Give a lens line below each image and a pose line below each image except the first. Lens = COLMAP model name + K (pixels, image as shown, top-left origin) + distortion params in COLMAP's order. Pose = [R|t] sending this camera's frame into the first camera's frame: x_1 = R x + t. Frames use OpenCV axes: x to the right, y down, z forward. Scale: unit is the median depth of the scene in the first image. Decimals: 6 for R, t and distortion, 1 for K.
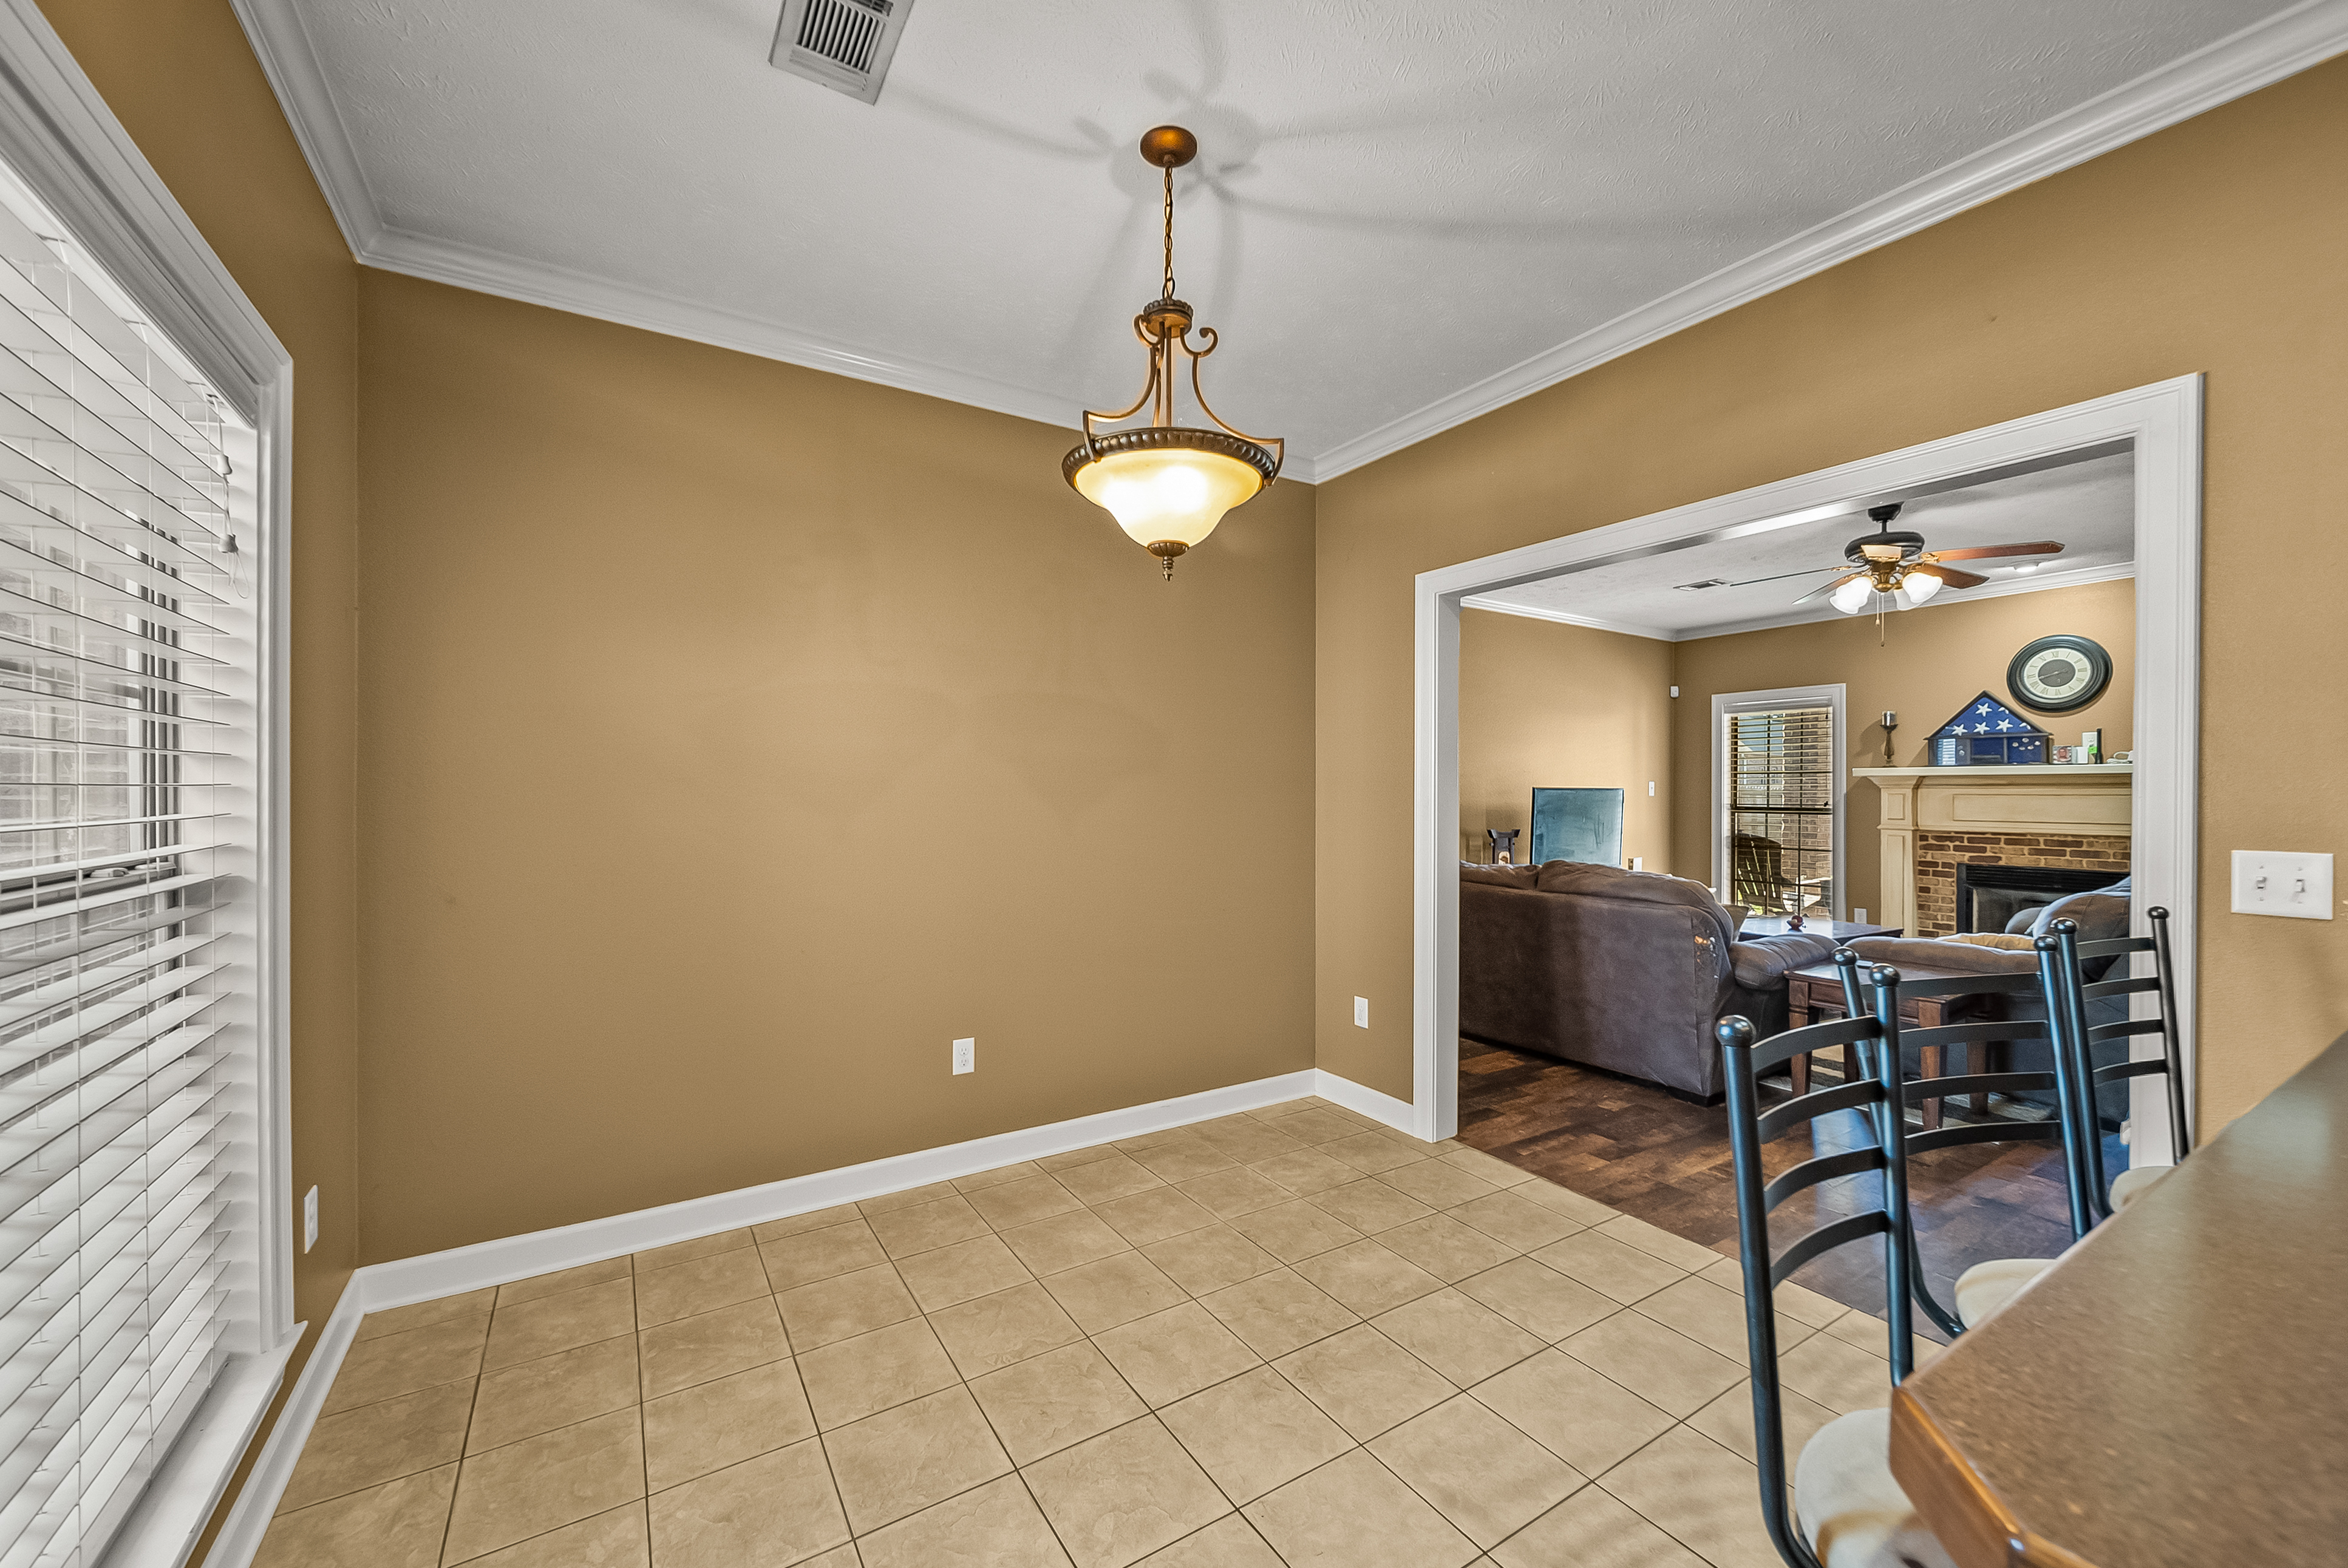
lens RADIAL K [[910.8, 0, 1174.4], [0, 910.8, 792.8], [0, 0, 1]] dist [0.003191, -0.001470]
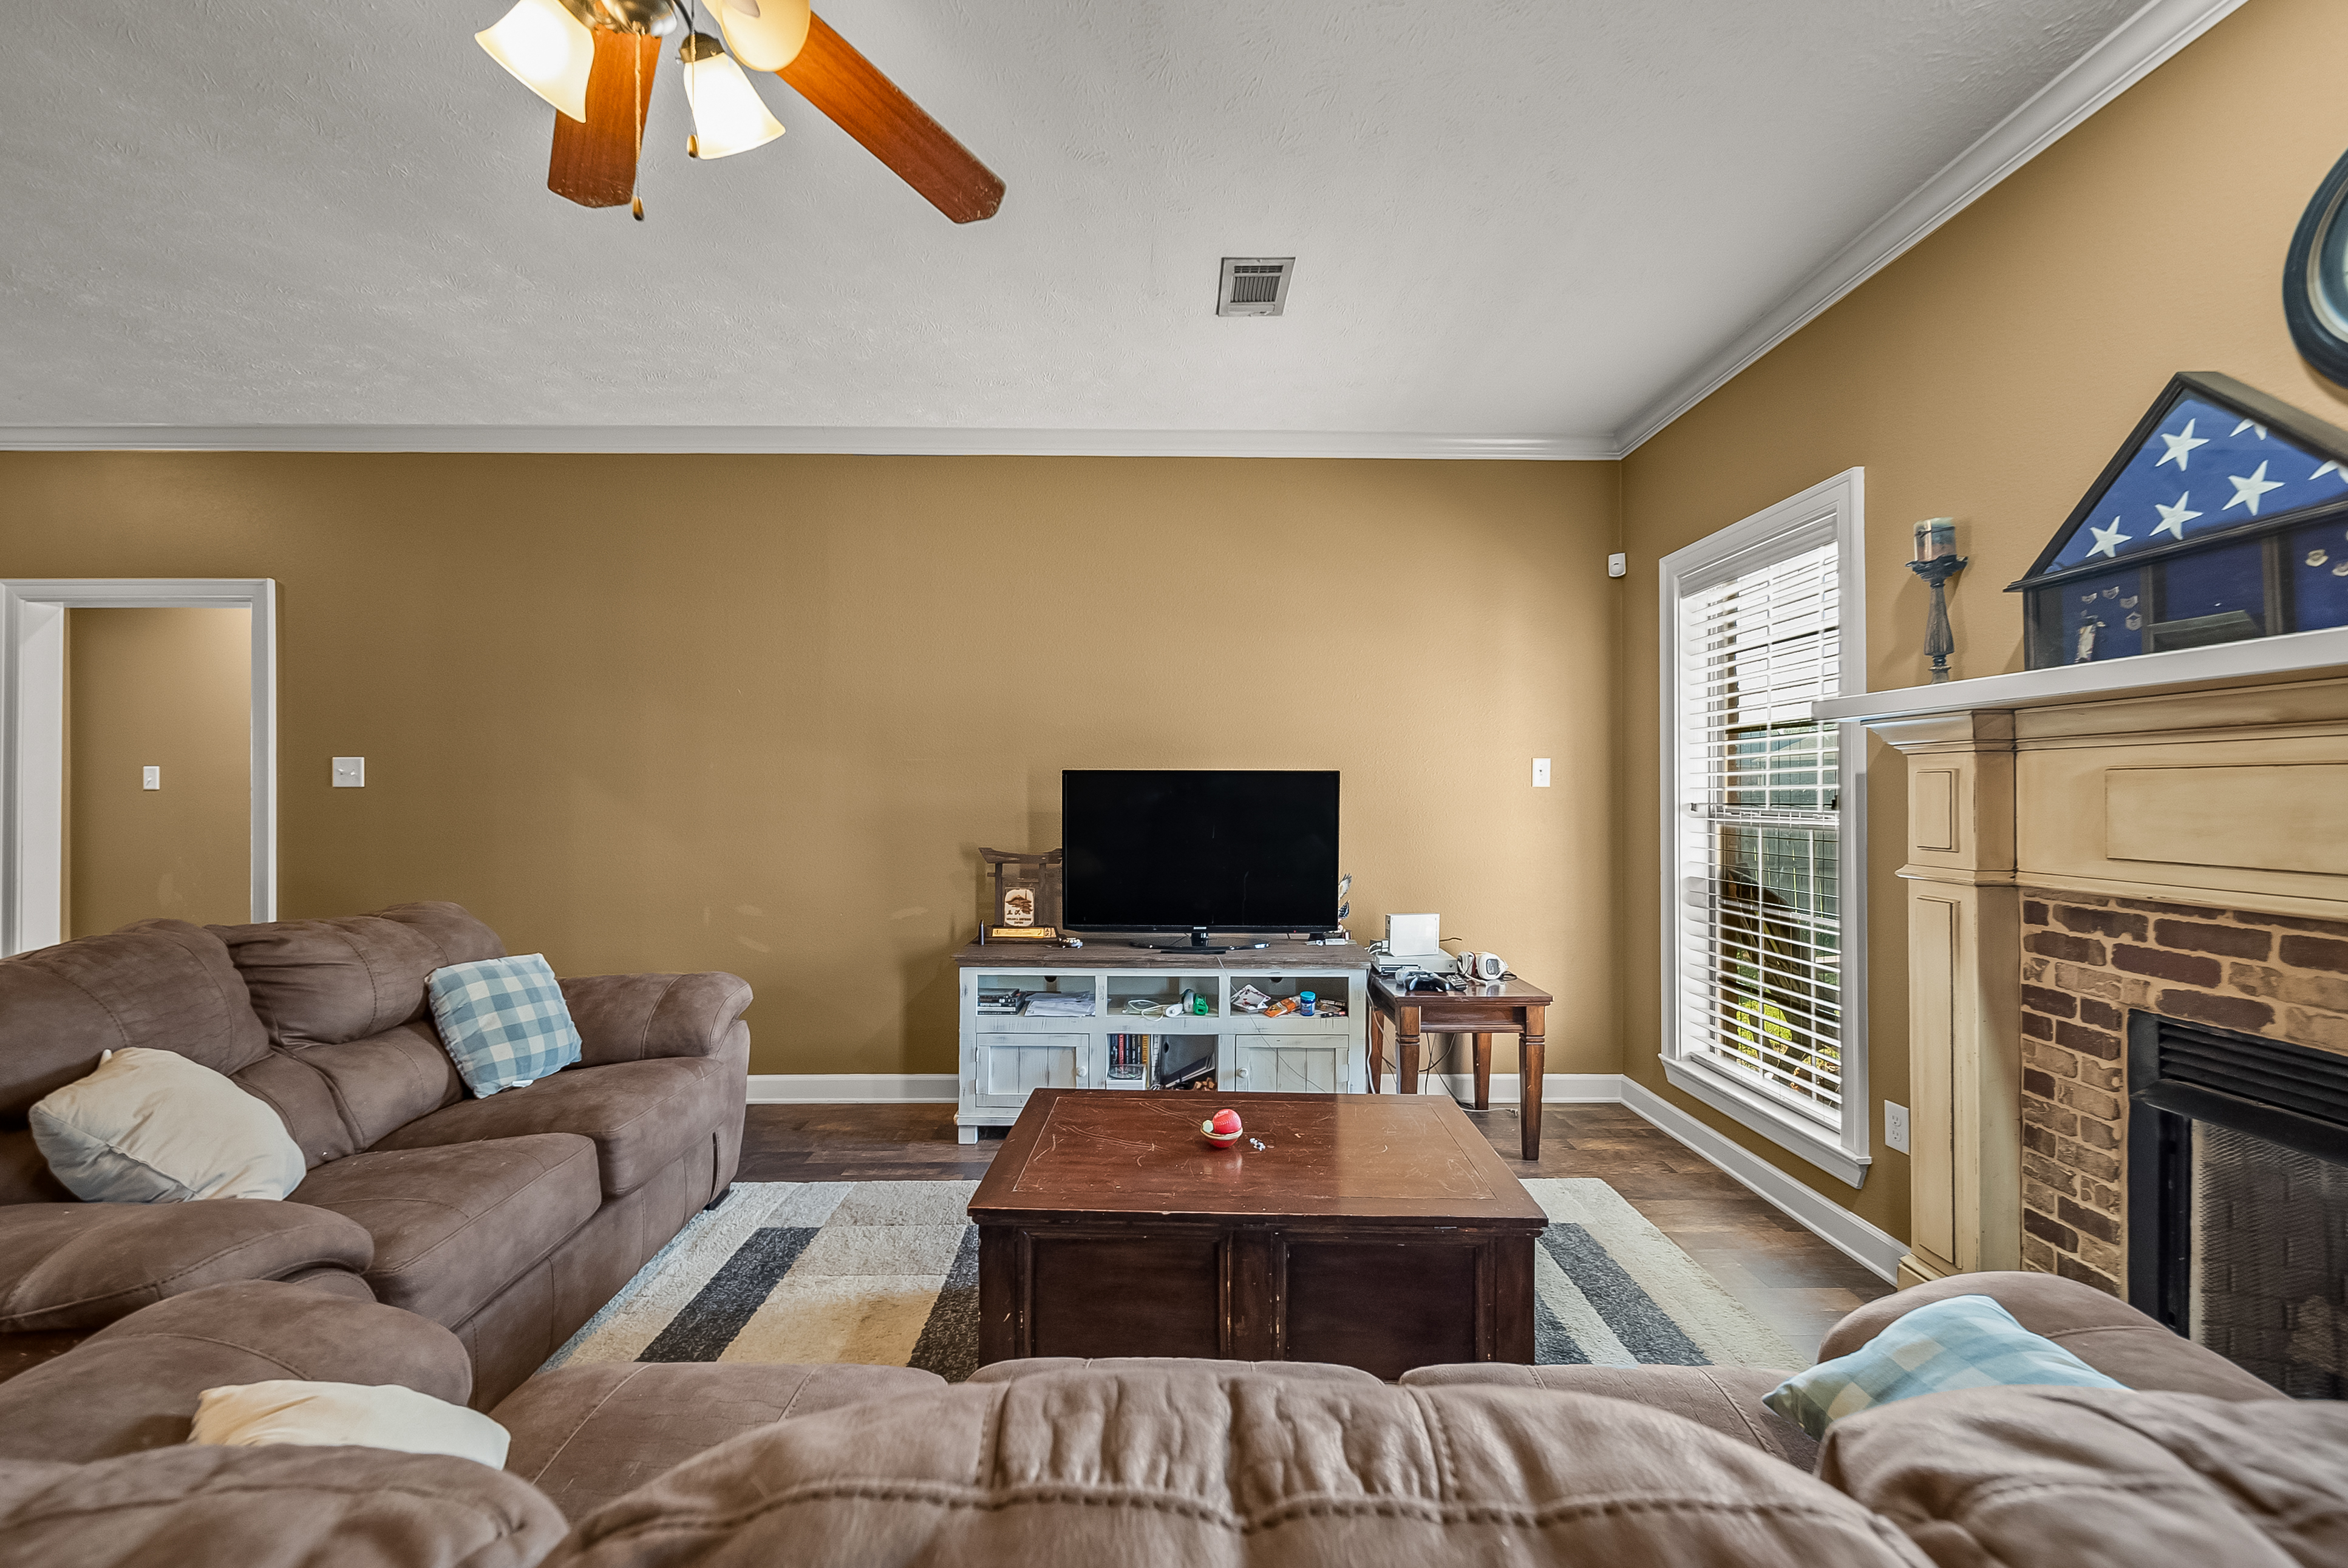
lens RADIAL K [[910.8, 0, 1173.6], [0, 910.8, 791.3], [0, 0, 1]] dist [0.003191, -0.001470]
pose [[0.859284, -0.004984, -0.511475, 1.159240], [0.002123, 0.999979, -0.006179, 0.016135], [0.511495, 0.004224, 0.859276, 0.936010]]
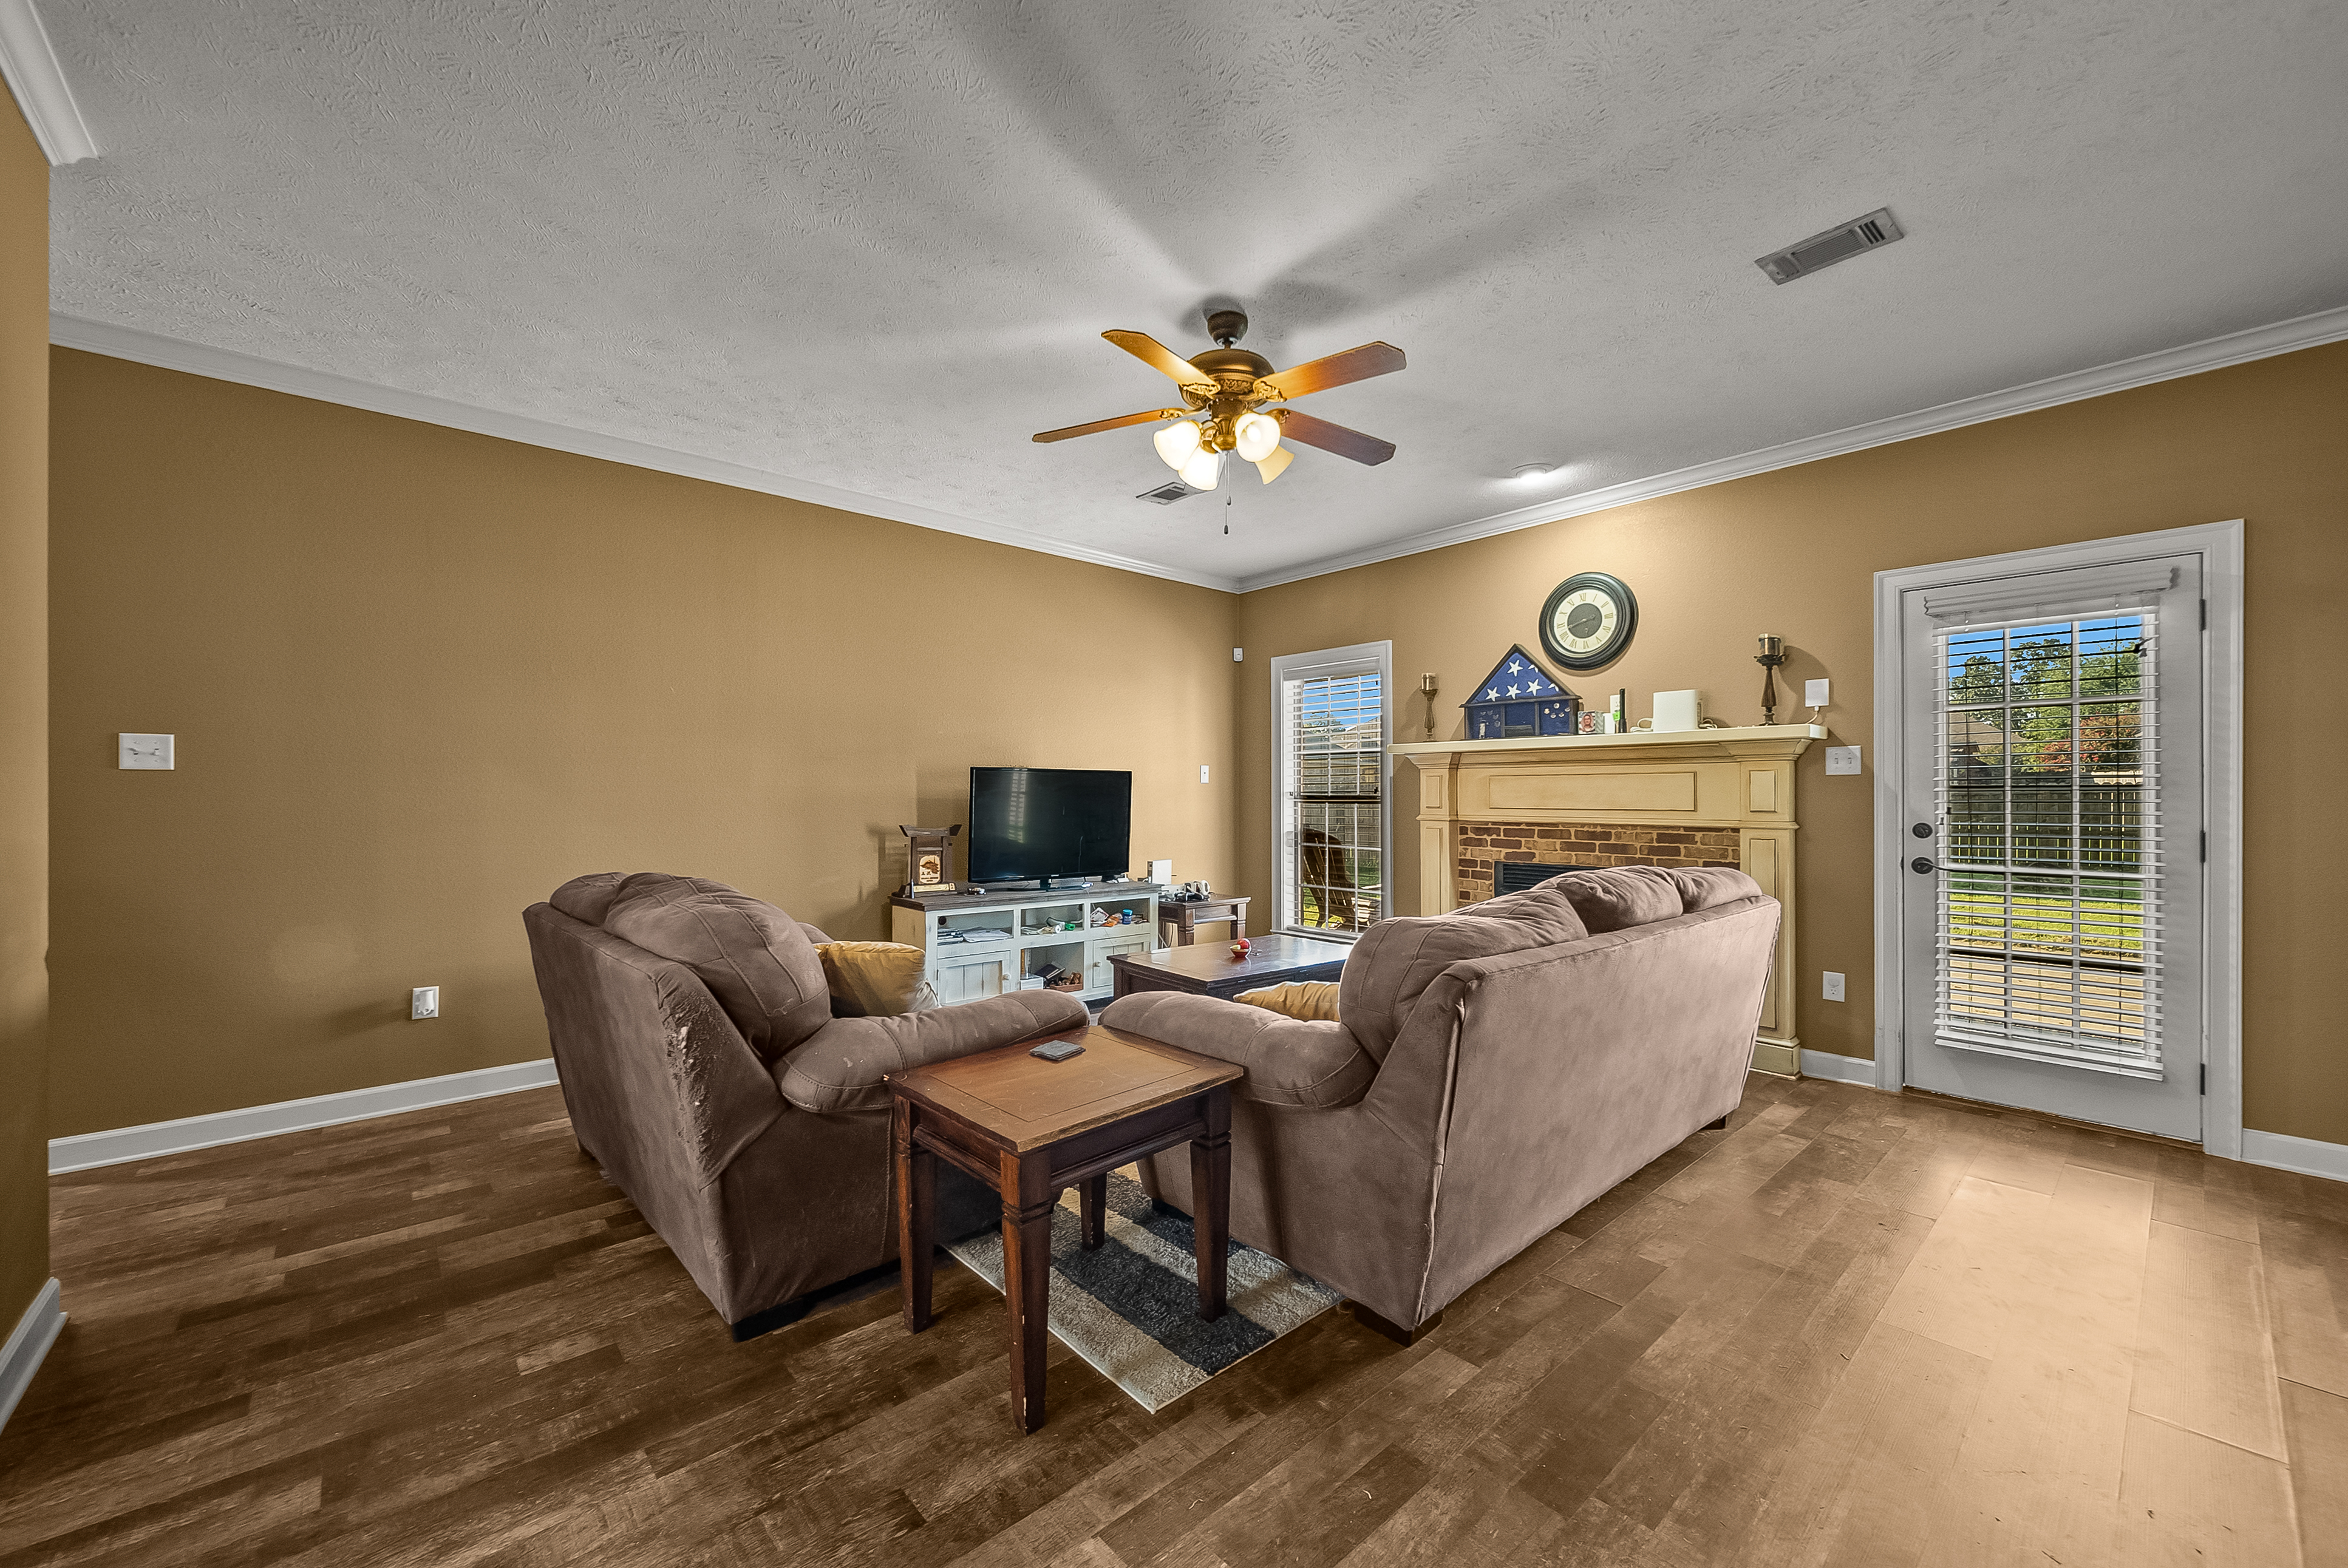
lens RADIAL K [[910.8, 0, 1175.6], [0, 910.8, 791.6], [0, 0, 1]] dist [0.003191, -0.001470]
pose [[0.984867, -0.002268, 0.173299, 0.689372], [0.003202, 0.999982, -0.005107, 0.029520], [-0.173285, 0.005584, 0.984856, 0.406703]]
